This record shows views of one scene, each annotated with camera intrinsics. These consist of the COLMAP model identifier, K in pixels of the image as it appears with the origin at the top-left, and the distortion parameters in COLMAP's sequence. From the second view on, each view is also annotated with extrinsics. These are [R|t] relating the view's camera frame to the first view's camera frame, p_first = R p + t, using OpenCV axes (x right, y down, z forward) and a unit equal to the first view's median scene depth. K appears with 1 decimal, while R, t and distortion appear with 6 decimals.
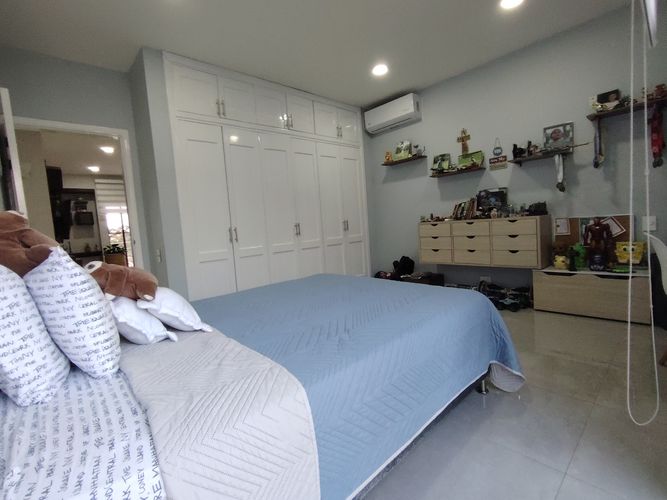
lens RADIAL K [[313.1, 0, 331.7], [0, 313.1, 245.1], [0, 0, 1]] dist [0.001921, -0.001678]
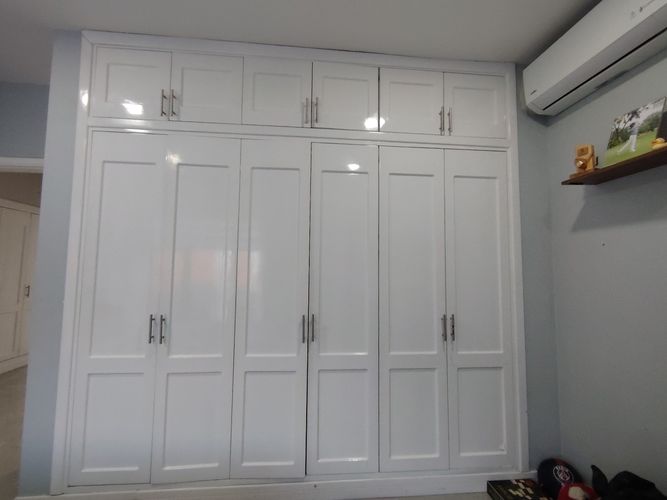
lens RADIAL K [[315.8, 0, 334.4], [0, 315.8, 247.8], [0, 0, 1]] dist [0.007342, -0.000818]
pose [[0.789882, 0.033164, -0.612362, 0.208867], [-0.115312, 0.988758, -0.095192, -0.126255], [0.602320, 0.145803, 0.784826, 0.627663]]
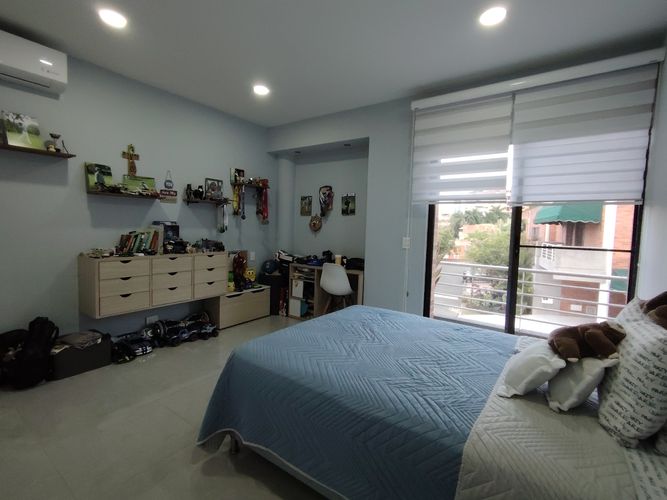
lens RADIAL K [[313.1, 0, 331.7], [0, 313.1, 245.1], [0, 0, 1]] dist [0.001921, -0.001678]
pose [[-0.204851, 0.015406, 0.978672, -0.490243], [0.061082, 0.998128, -0.002927, -0.069799], [-0.976885, 0.059180, -0.205409, 0.660115]]
